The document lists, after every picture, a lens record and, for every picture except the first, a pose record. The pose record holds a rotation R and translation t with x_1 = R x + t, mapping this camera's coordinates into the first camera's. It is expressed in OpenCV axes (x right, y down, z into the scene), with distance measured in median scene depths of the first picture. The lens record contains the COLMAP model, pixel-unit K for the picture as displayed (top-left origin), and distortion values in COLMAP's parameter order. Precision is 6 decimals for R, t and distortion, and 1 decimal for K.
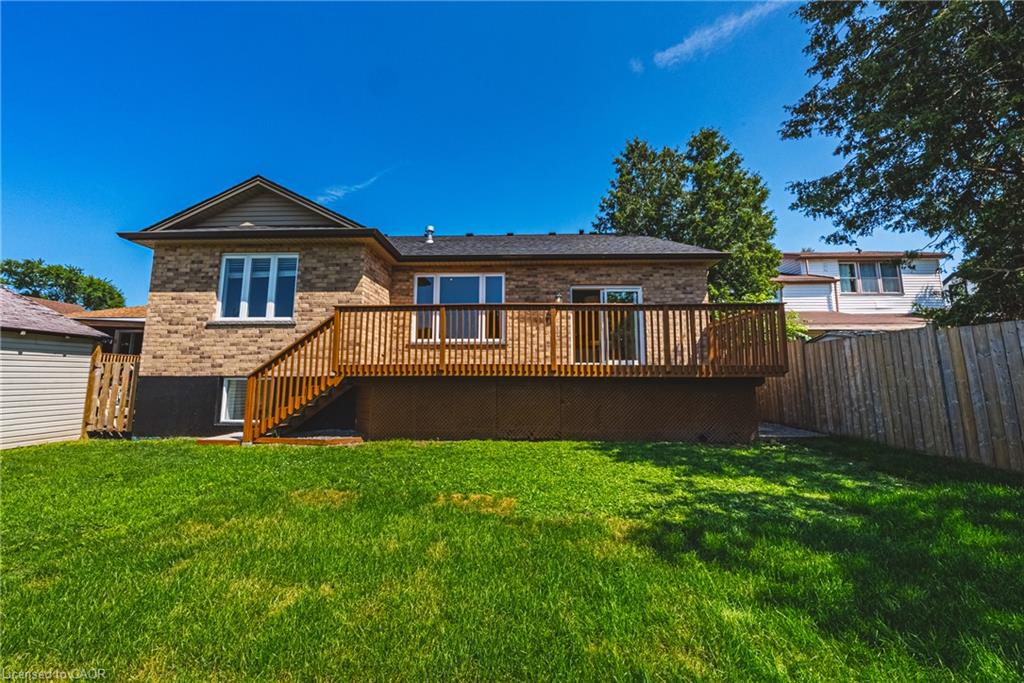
lens RADIAL K [[354.6, 0, 511.6], [0, 354.6, 339.4], [0, 0, 1]] dist [-0.002947, -0.000432]
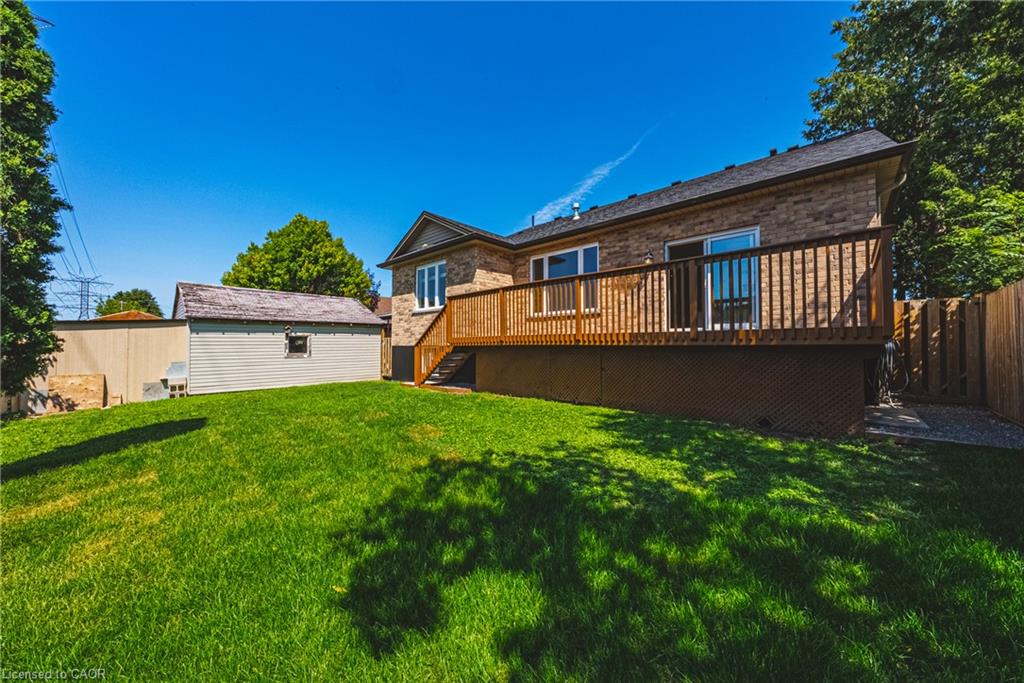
lens RADIAL K [[354.6, 0, 516.6], [0, 354.6, 339.6], [0, 0, 1]] dist [-0.002947, -0.000432]
pose [[0.761843, -0.015922, -0.647566, 0.529252], [0.076729, 0.994878, 0.065808, 0.004367], [0.643201, -0.099823, 0.759162, 0.067651]]
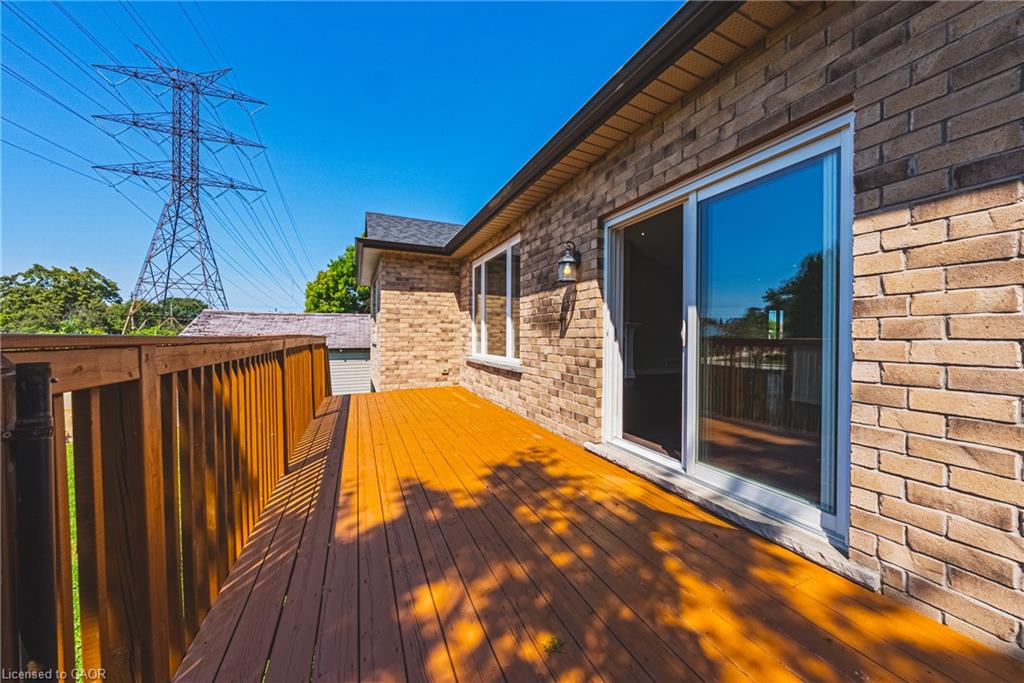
lens RADIAL K [[354.6, 0, 516.1], [0, 354.6, 344.0], [0, 0, 1]] dist [-0.002947, -0.000432]
pose [[0.441537, 0.018315, -0.897056, 0.520392], [0.105156, 0.991845, 0.072008, -0.074478], [0.891060, -0.126125, 0.436011, 0.875475]]
